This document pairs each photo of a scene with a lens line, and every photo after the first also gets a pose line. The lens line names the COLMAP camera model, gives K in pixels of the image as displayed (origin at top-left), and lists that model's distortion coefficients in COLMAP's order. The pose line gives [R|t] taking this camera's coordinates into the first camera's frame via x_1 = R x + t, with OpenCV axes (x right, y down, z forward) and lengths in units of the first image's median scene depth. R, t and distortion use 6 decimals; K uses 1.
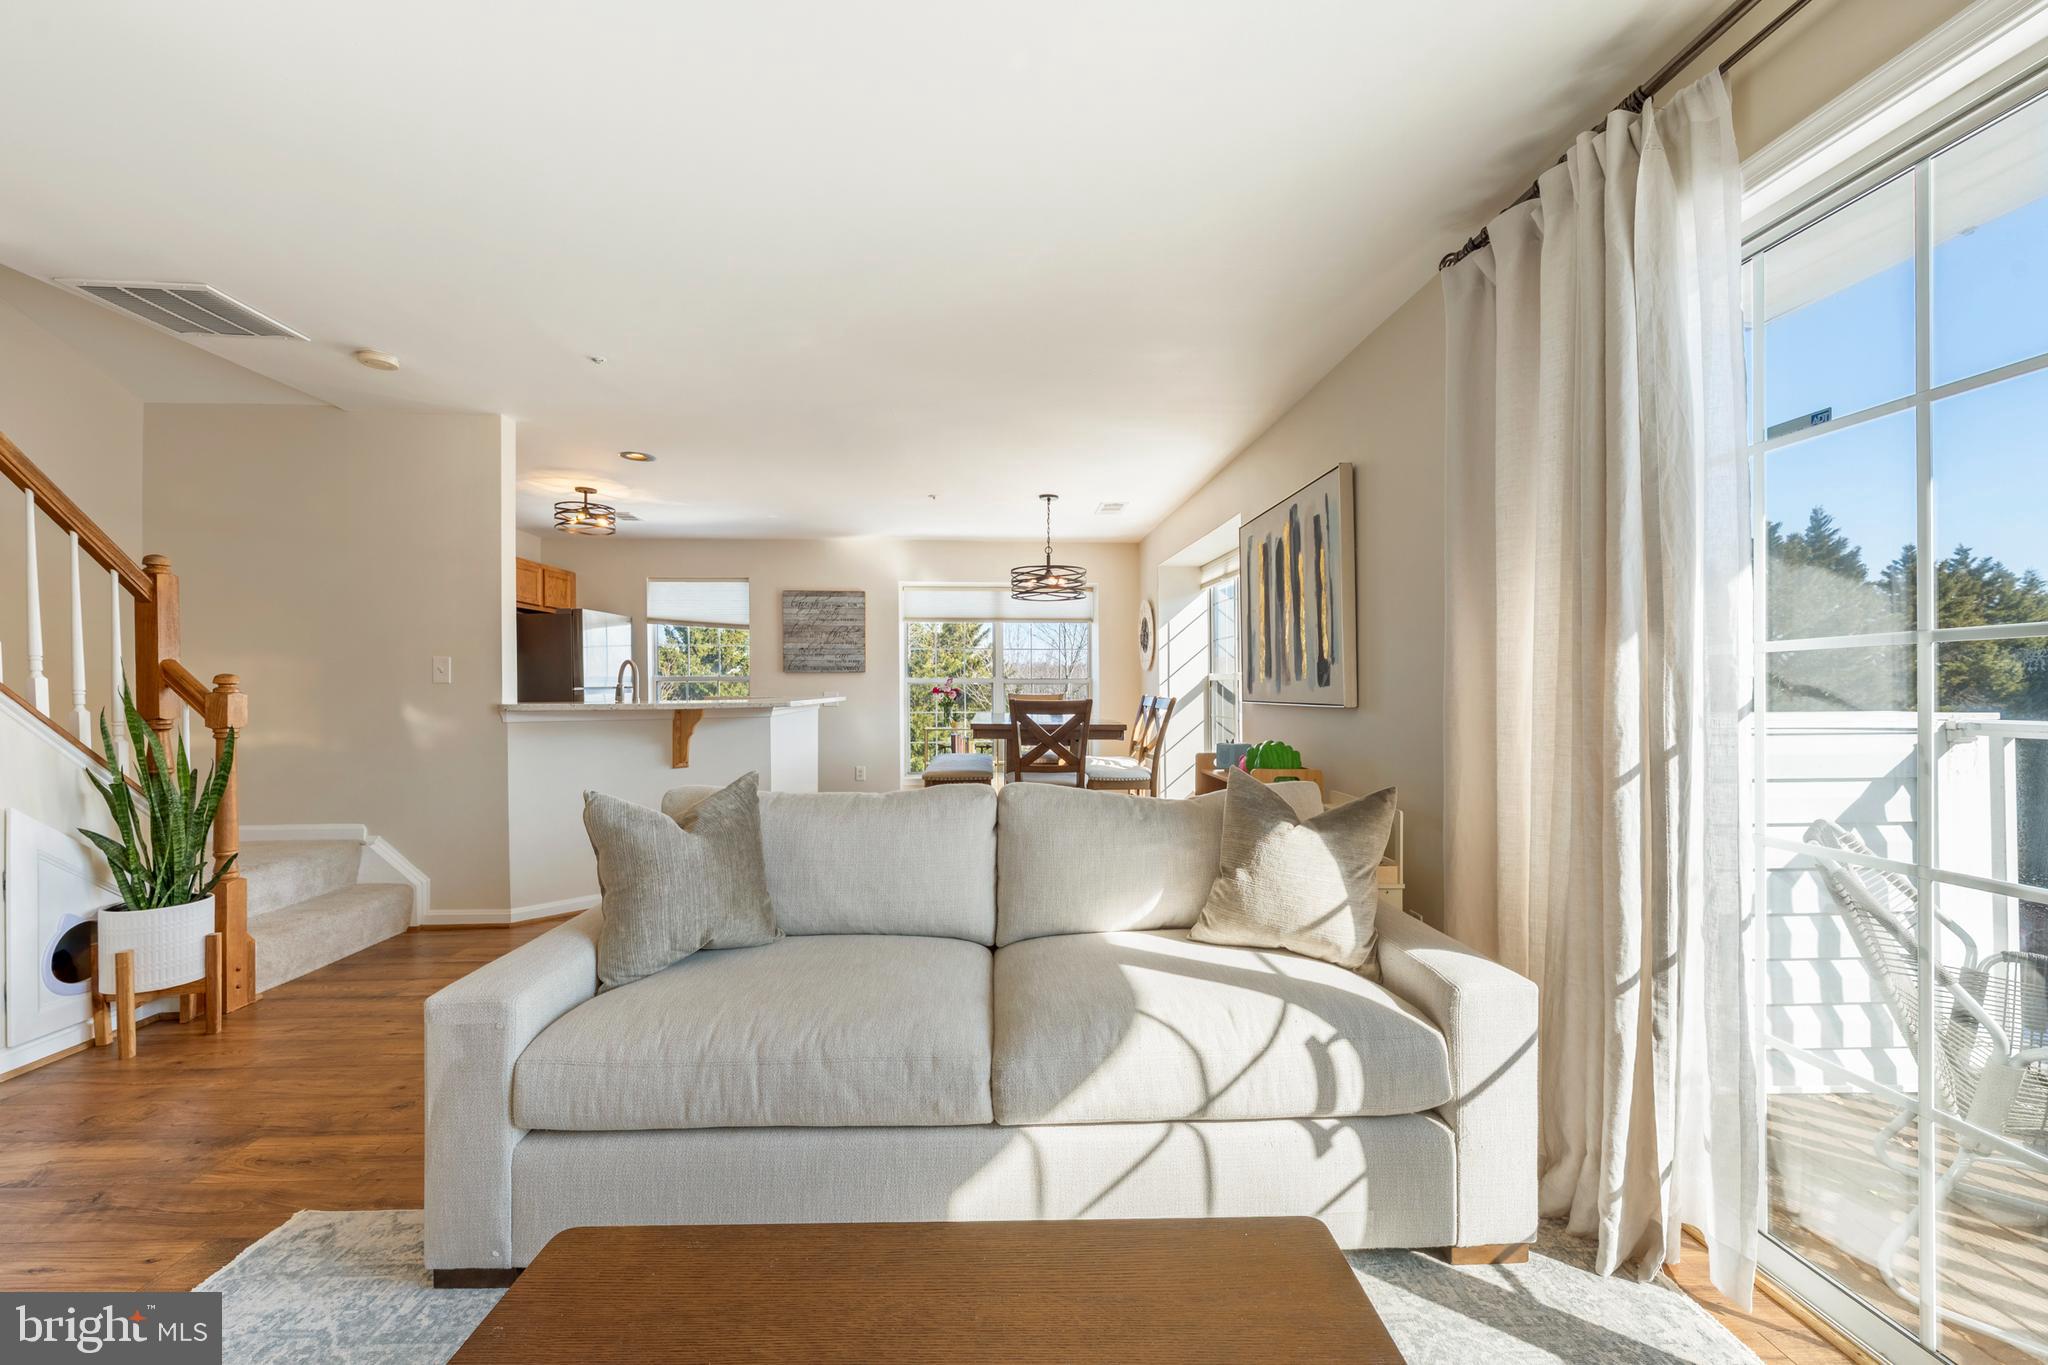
lens RADIAL K [[818.5, 0, 1018.5], [0, 818.5, 684.1], [0, 0, 1]] dist [0.002251, -0.000601]
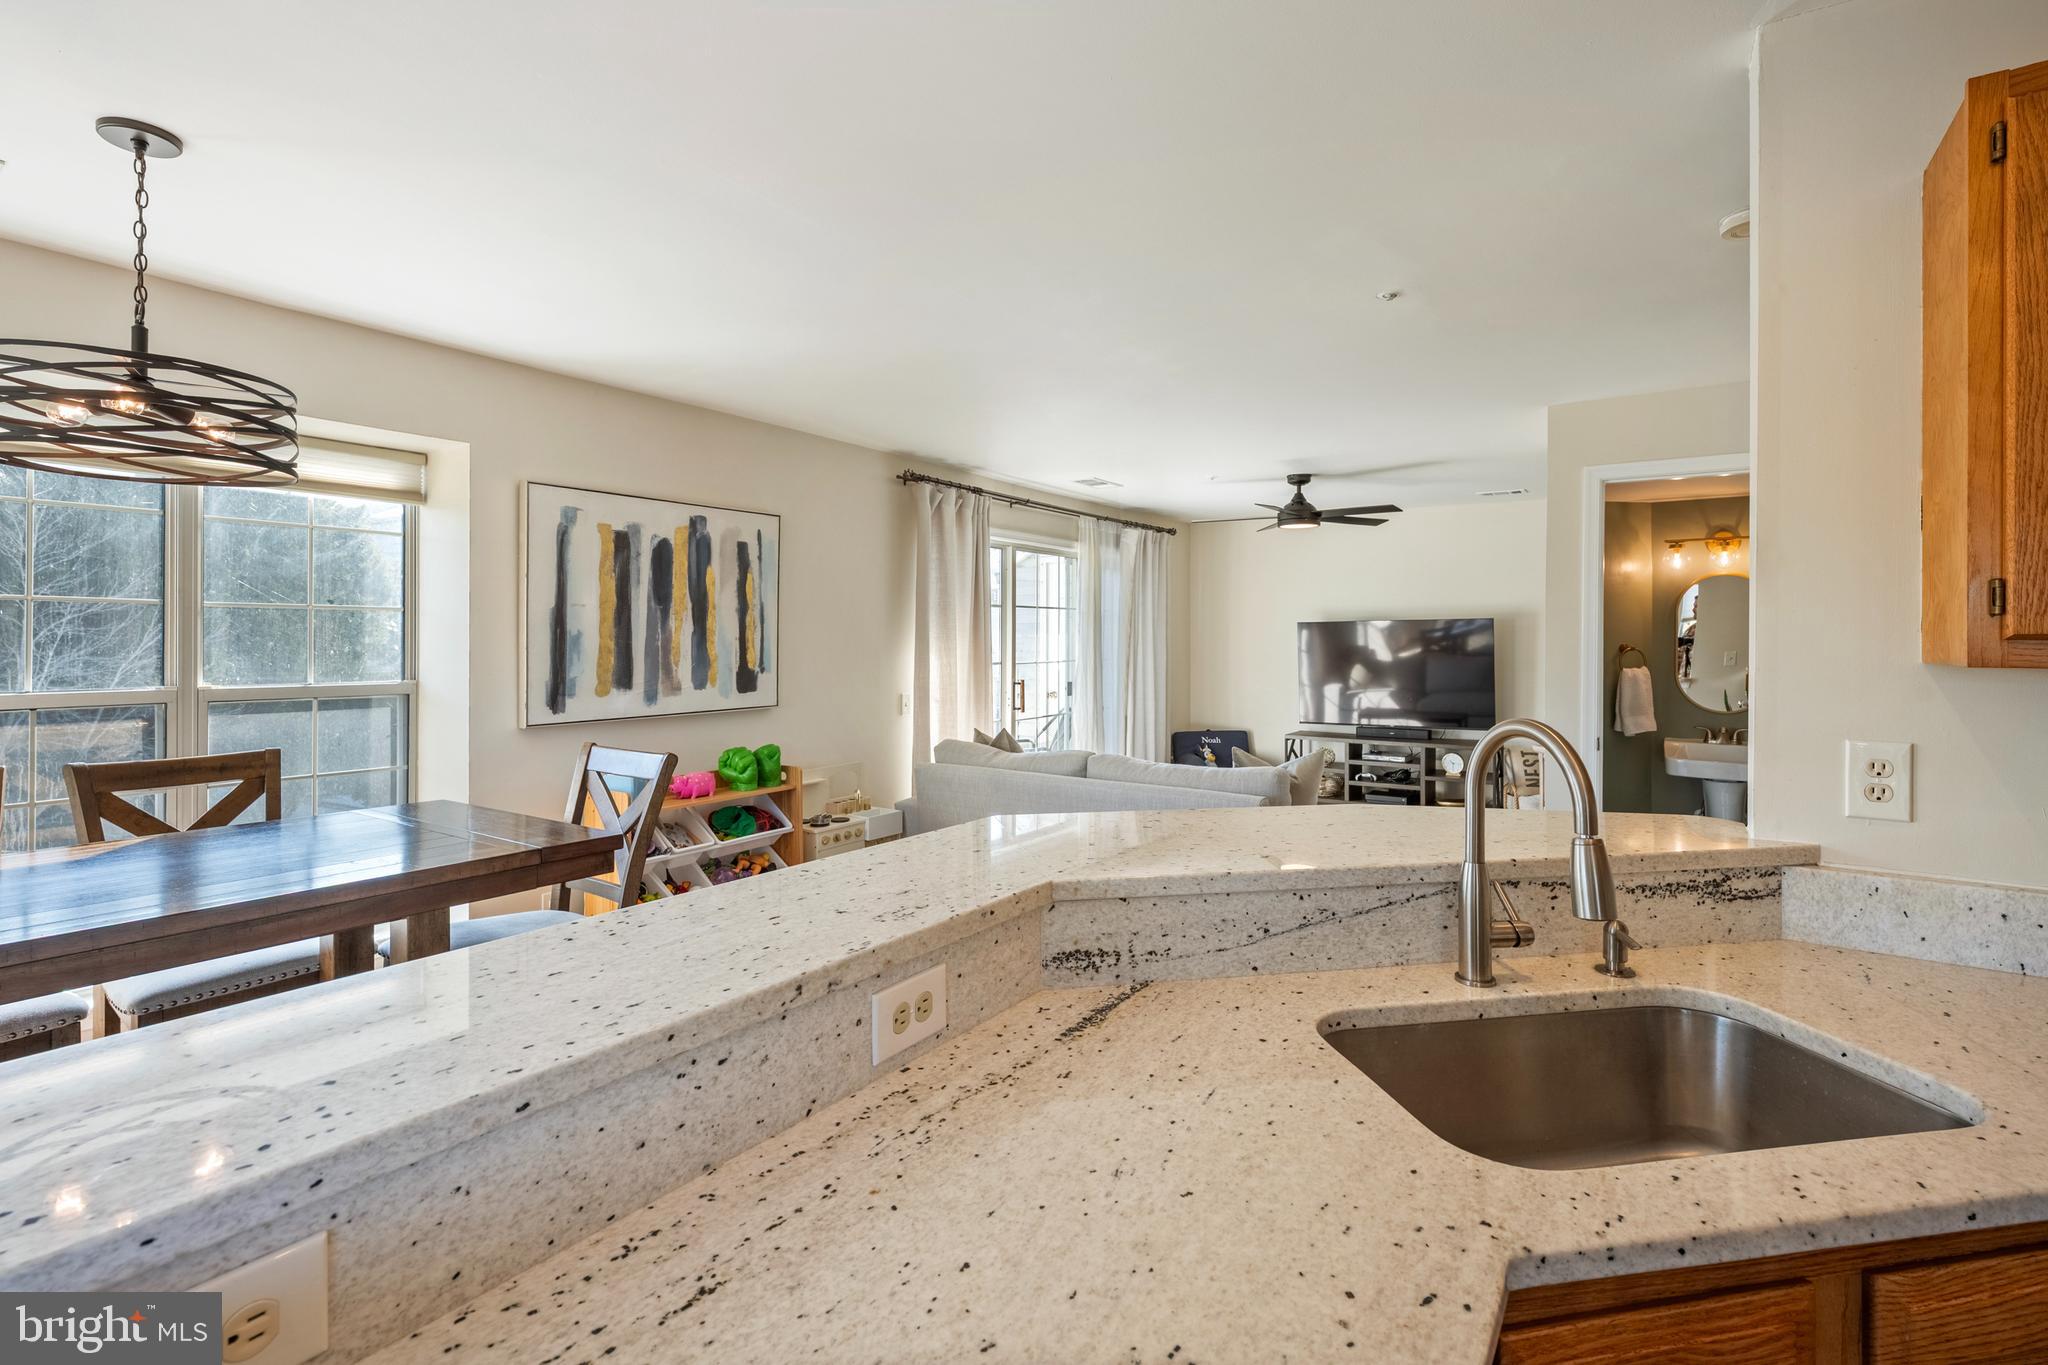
lens RADIAL K [[942.6, 0, 1021.0], [0, 942.6, 637.3], [0, 0, 1]] dist [-0.002459, 0.000085]
pose [[-0.807116, -0.005703, 0.590366, -0.716020], [-0.006797, 0.999977, 0.000367, -0.077239], [-0.590354, -0.003717, -0.807136, 1.825562]]
